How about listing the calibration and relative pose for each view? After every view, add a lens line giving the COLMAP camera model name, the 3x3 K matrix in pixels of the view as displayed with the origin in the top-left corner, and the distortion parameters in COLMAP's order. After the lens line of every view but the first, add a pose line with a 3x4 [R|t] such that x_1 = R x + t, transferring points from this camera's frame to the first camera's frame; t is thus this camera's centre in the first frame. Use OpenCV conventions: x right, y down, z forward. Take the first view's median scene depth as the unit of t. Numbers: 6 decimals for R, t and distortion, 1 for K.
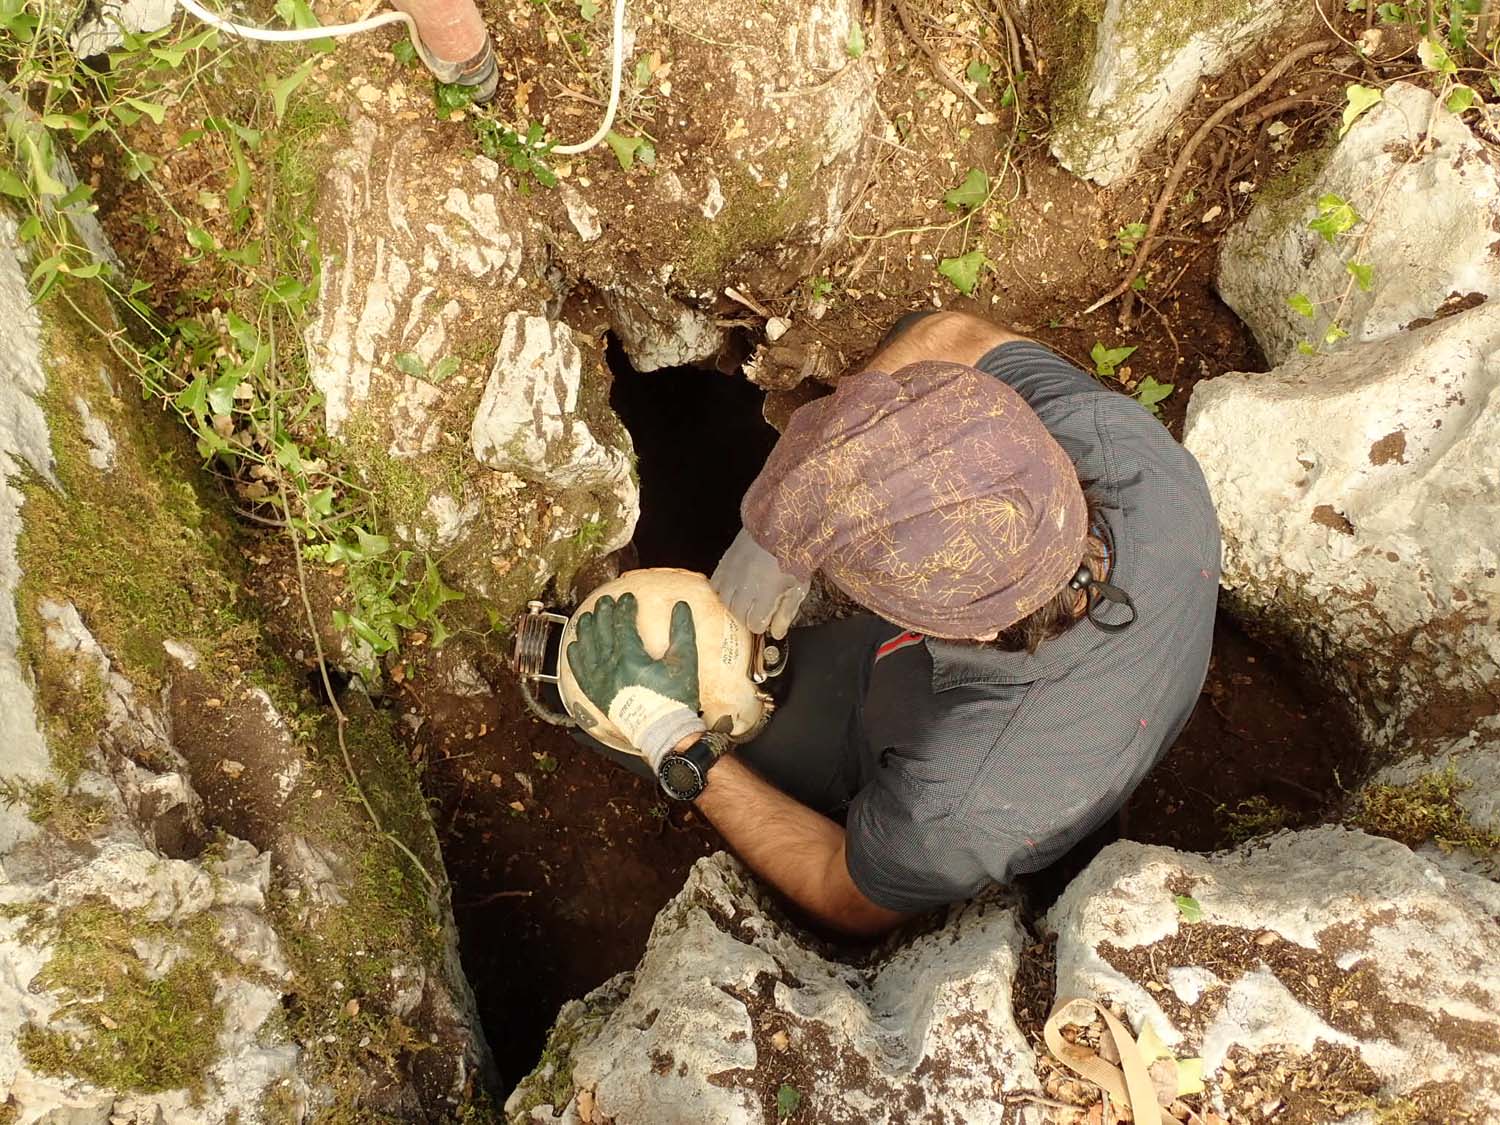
lens RADIAL K [[1399.7, 0, 748.4], [0, 1399.7, 559.4], [0, 0, 1]] dist [-0.010328, 0.000000]
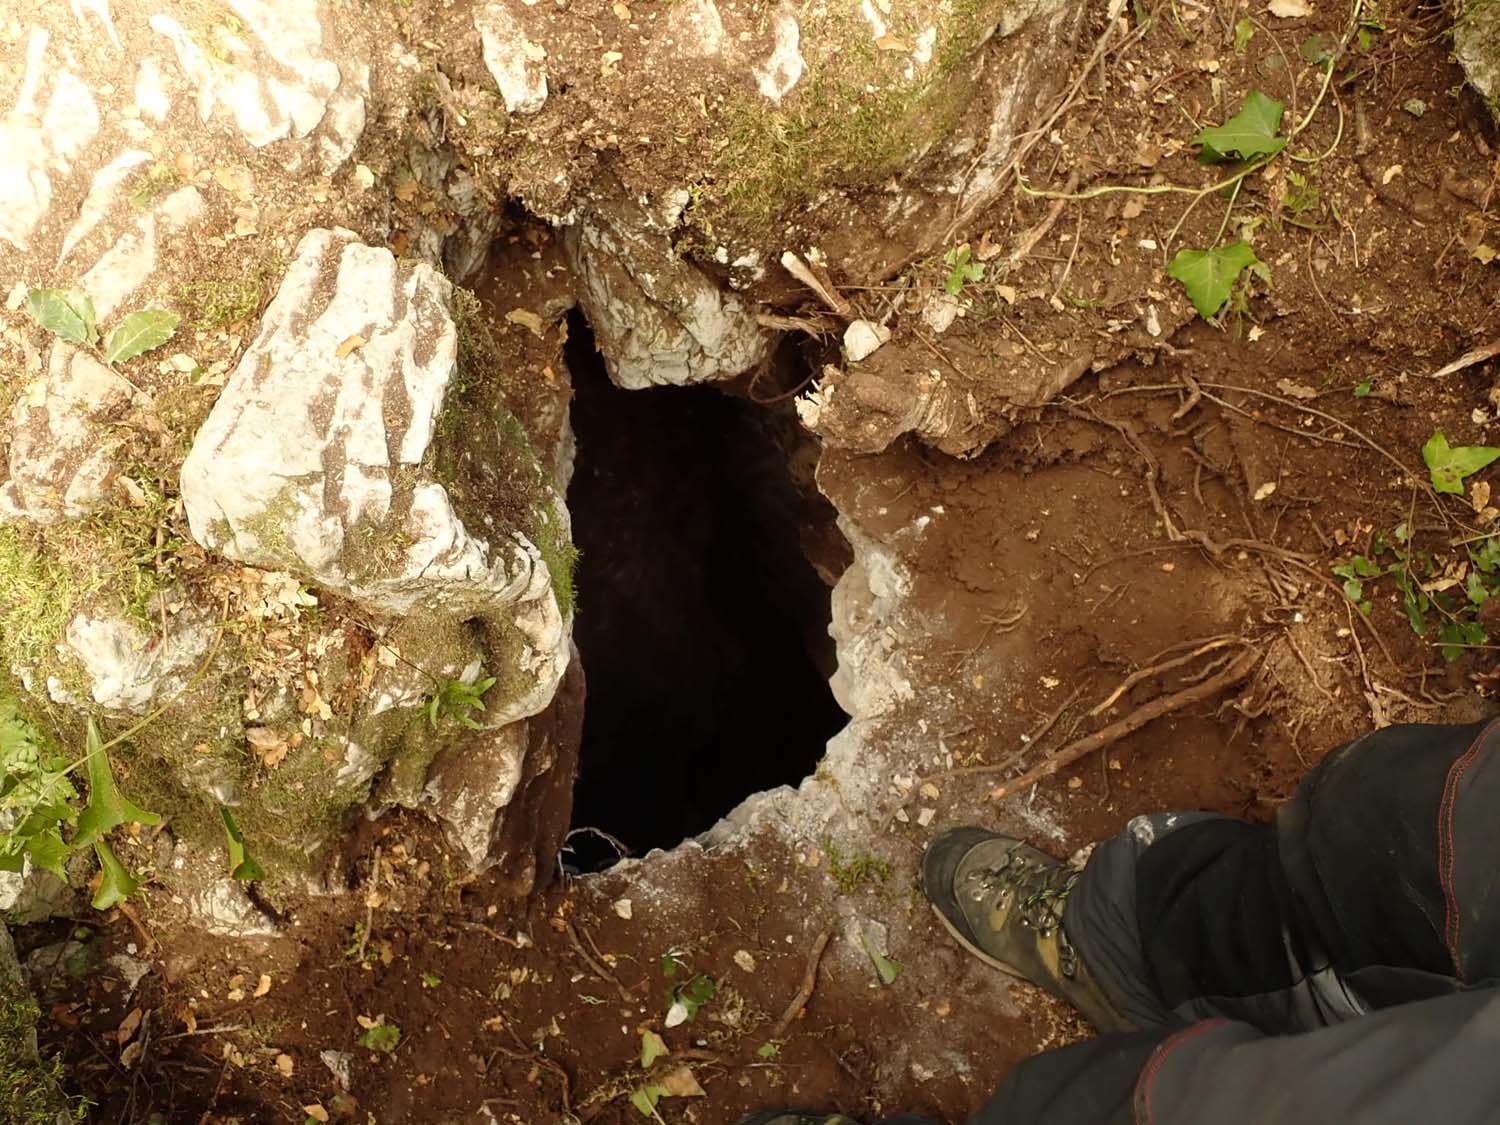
lens RADIAL K [[1399.7, 0, 751.1], [0, 1399.7, 565.5], [0, 0, 1]] dist [-0.010328, 0.000000]
pose [[0.993119, 0.116872, -0.007412, -0.011486], [-0.116948, 0.993078, -0.010877, -0.072575], [0.006089, 0.011669, 0.999913, 0.500532]]
